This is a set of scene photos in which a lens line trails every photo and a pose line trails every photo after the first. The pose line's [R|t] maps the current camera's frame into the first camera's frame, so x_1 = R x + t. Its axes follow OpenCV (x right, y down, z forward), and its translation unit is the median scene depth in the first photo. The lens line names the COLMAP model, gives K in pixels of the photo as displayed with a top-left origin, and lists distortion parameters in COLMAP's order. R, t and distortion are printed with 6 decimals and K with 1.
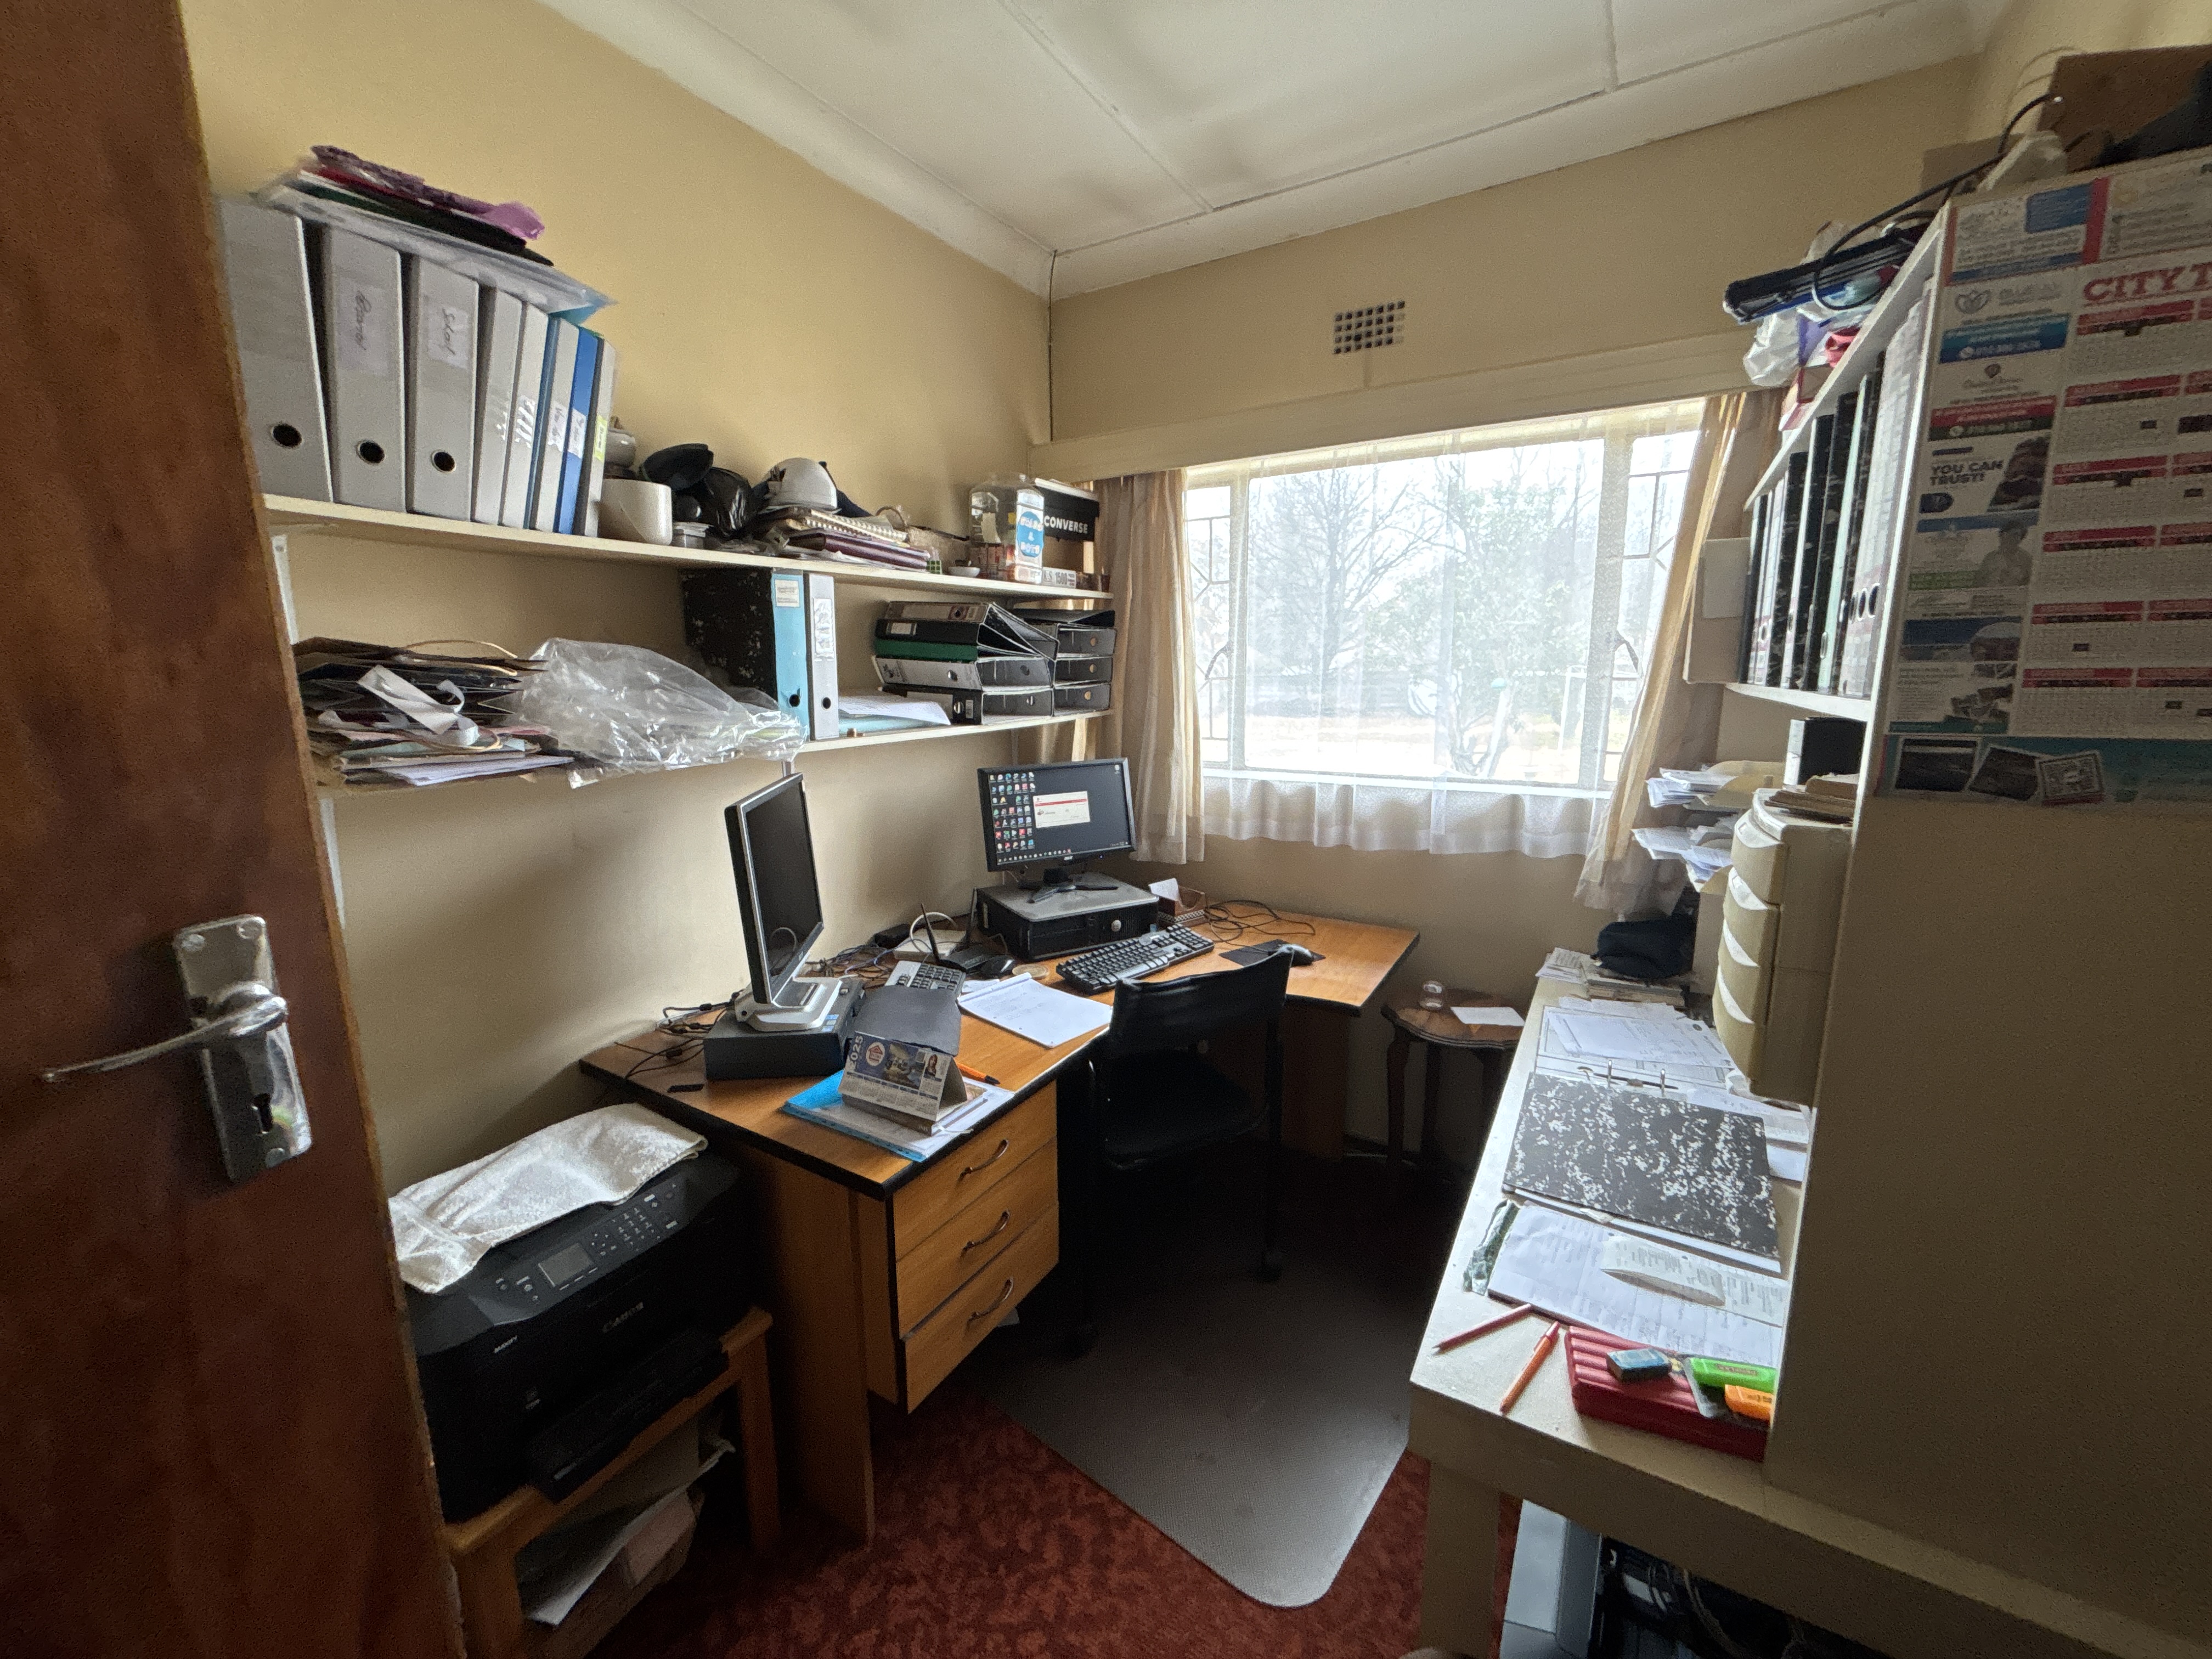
lens RADIAL K [[895.0, 0, 1105.6], [0, 895.0, 827.9], [0, 0, 1]] dist [0.001067, 0.001500]
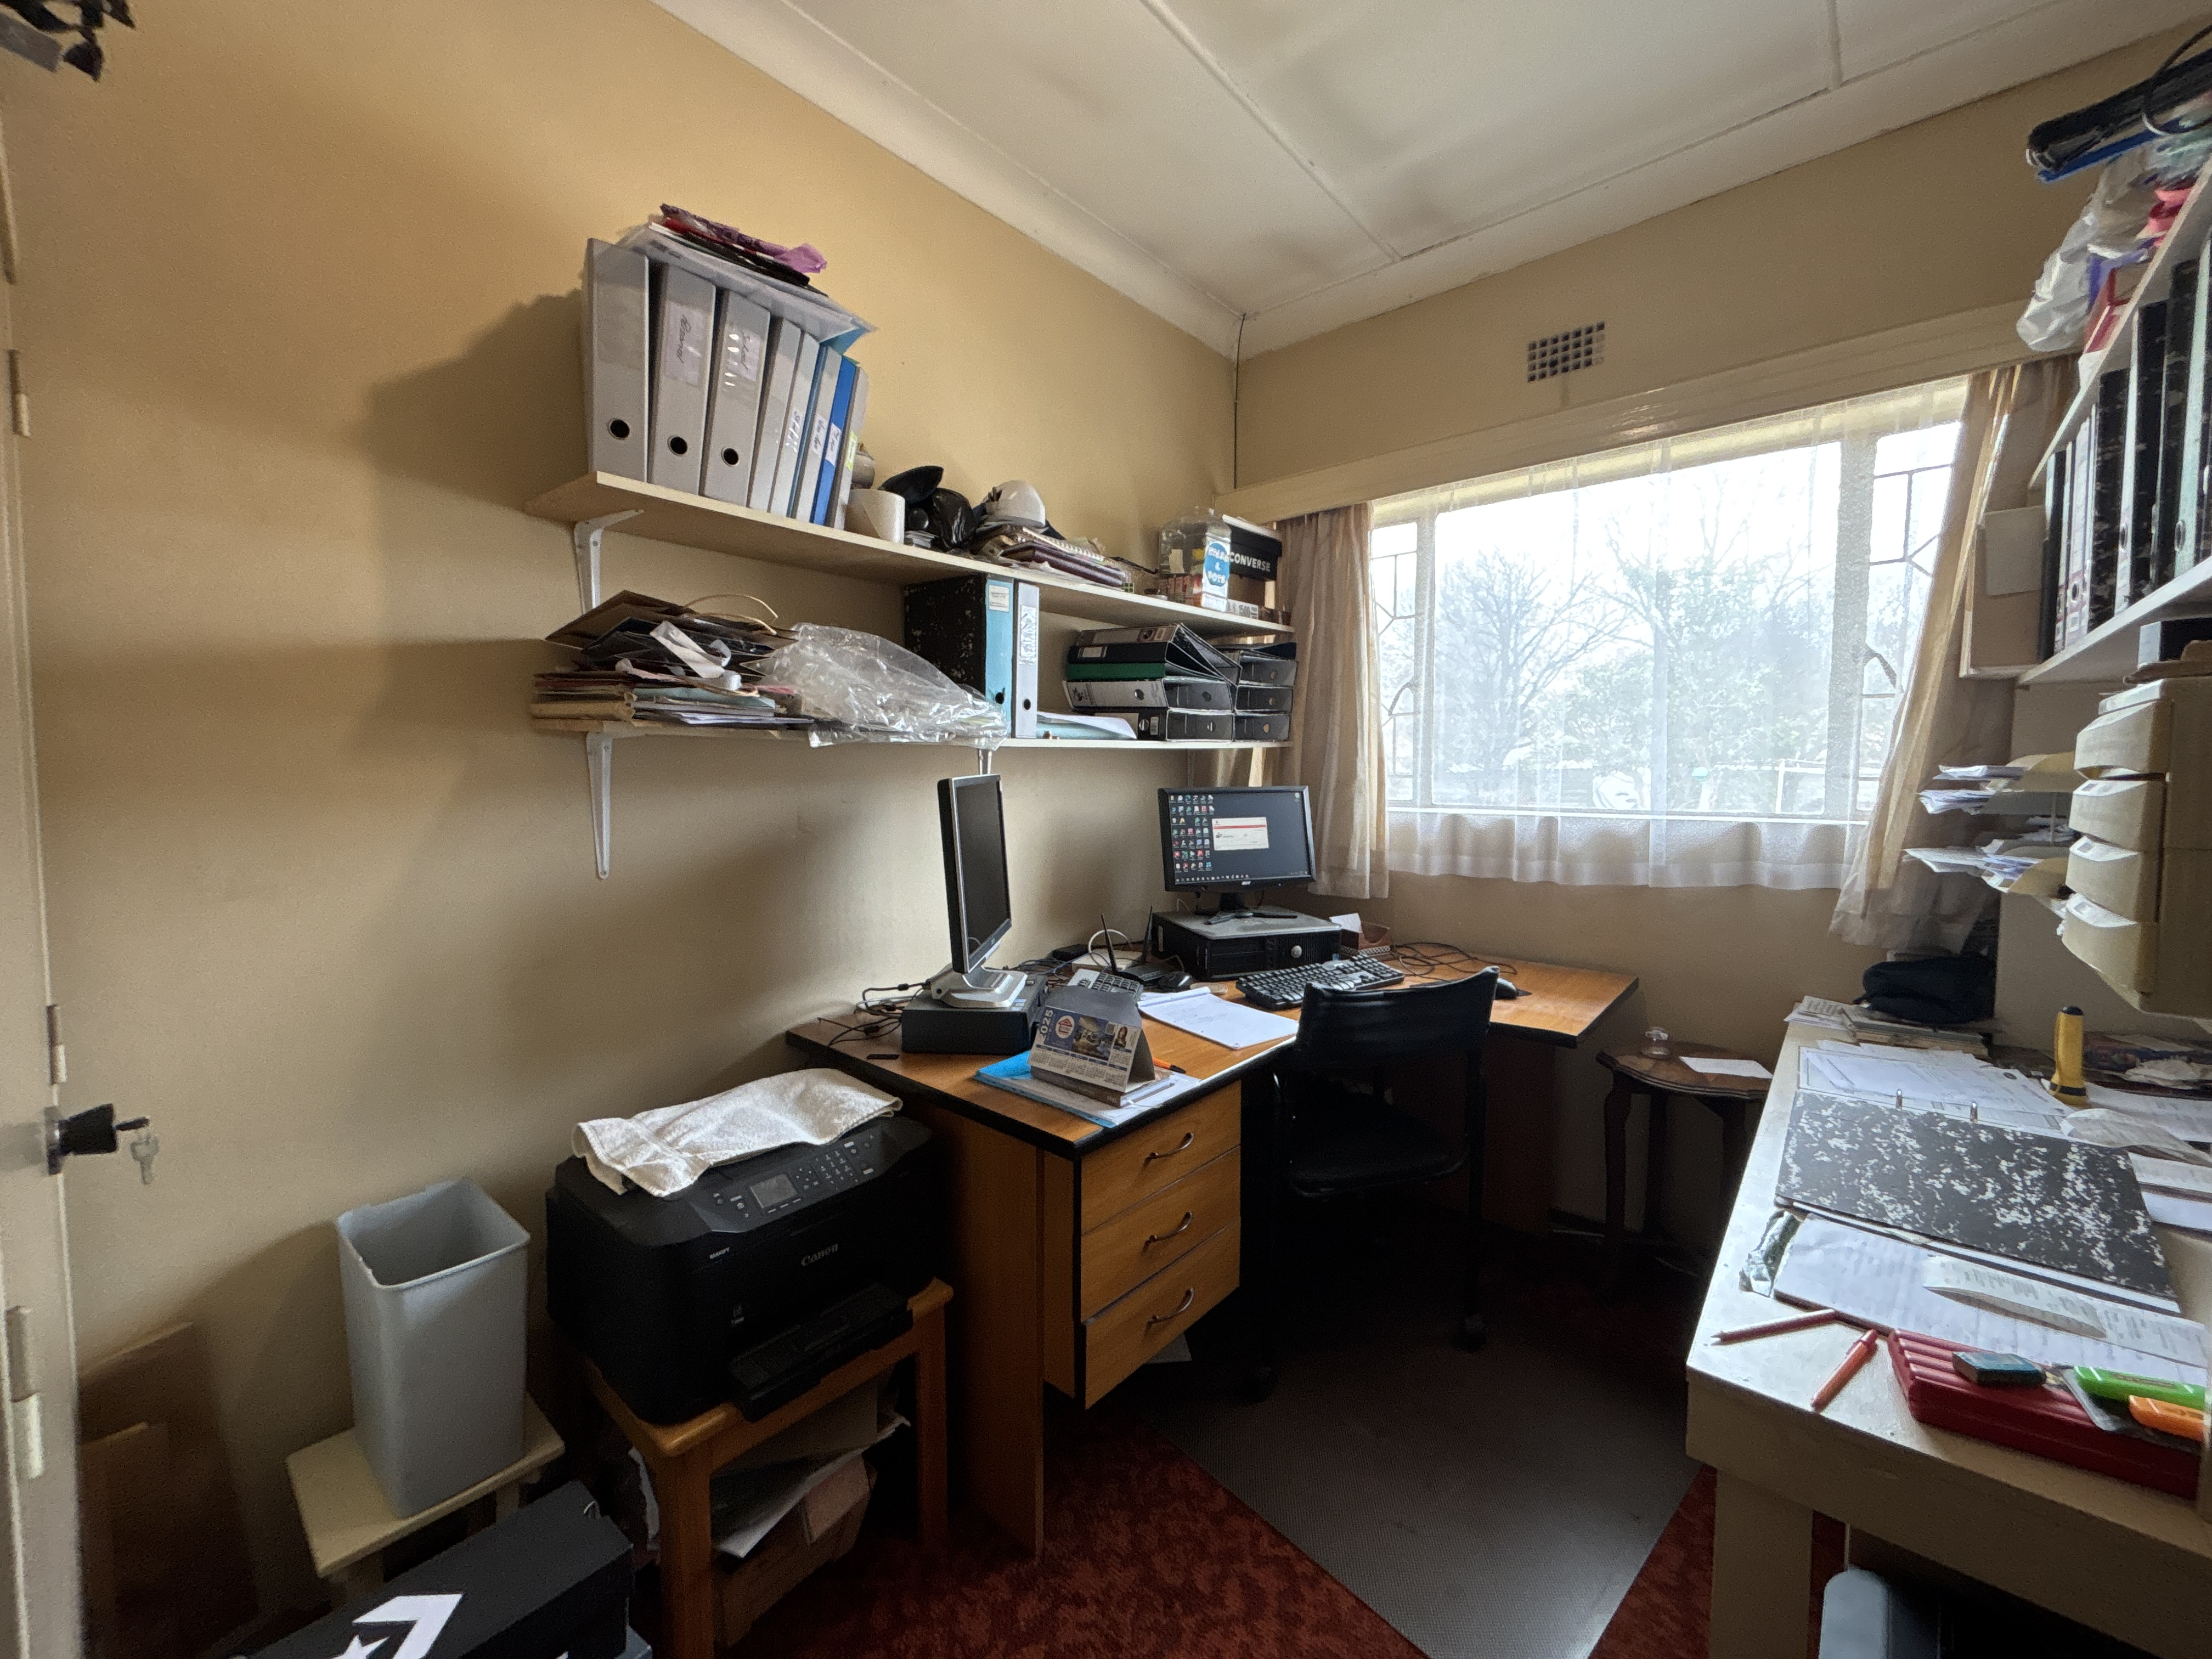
lens RADIAL K [[895.0, 0, 1106.8], [0, 895.0, 820.4], [0, 0, 1]] dist [0.001067, 0.001500]
pose [[0.984915, 0.016708, -0.172232, -0.040188], [-0.035983, 0.993346, -0.109407, 0.123396], [0.169258, 0.113954, 0.978962, 0.002462]]
